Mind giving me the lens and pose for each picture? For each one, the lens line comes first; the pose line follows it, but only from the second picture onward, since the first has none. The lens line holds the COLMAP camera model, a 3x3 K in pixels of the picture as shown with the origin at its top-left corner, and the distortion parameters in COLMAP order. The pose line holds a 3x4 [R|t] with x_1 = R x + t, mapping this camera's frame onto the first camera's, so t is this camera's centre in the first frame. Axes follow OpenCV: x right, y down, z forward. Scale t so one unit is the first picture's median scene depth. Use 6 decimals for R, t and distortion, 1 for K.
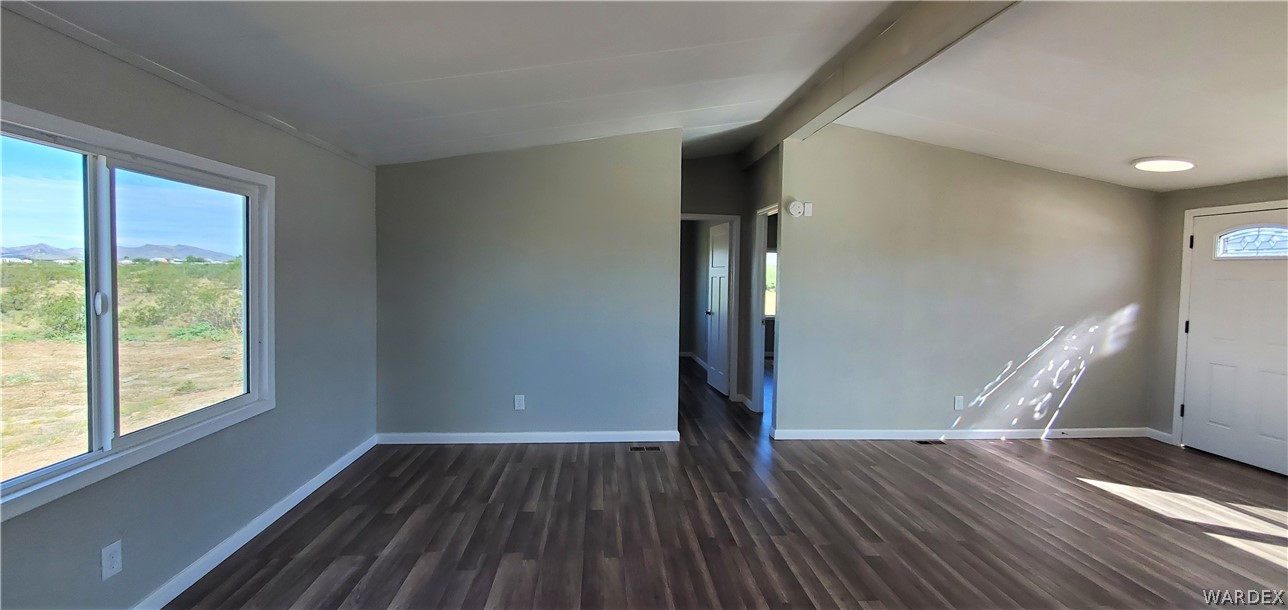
lens RADIAL K [[537.2, 0, 637.5], [0, 537.2, 356.5], [0, 0, 1]] dist [-0.001164, -0.000533]
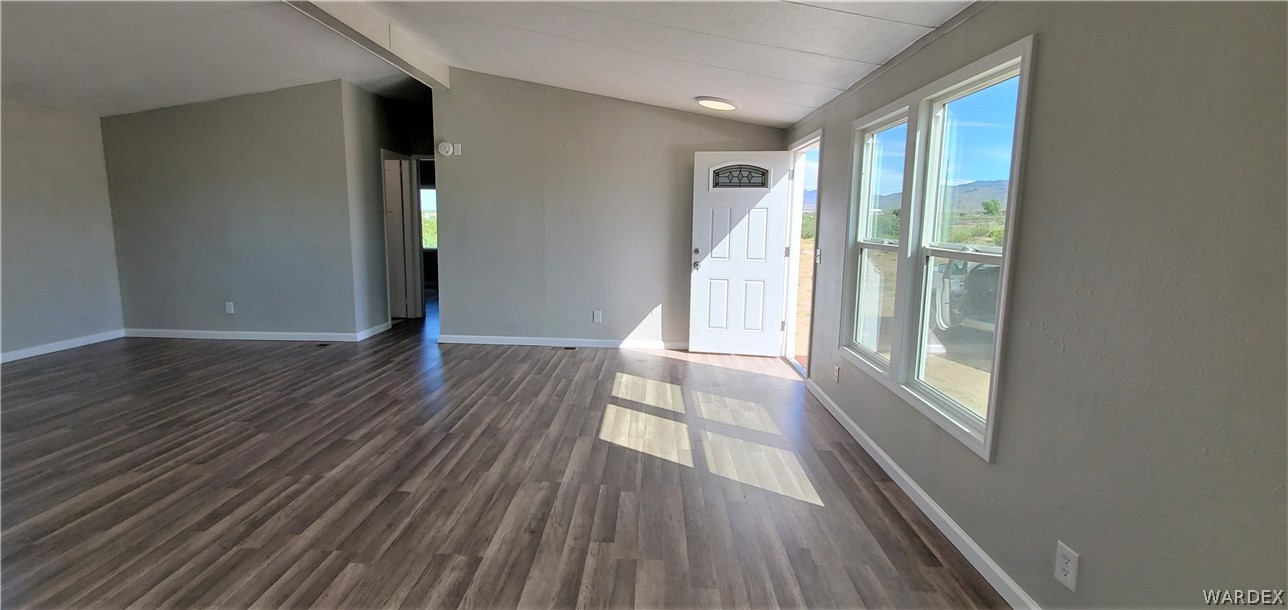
lens RADIAL K [[537.2, 0, 674.3], [0, 537.2, 358.3], [0, 0, 1]] dist [-0.001164, -0.000533]
pose [[0.996175, 0.022425, -0.084453, 1.364375], [-0.014602, 0.995639, 0.092139, 0.103583], [0.086151, -0.090554, 0.992158, -0.267342]]
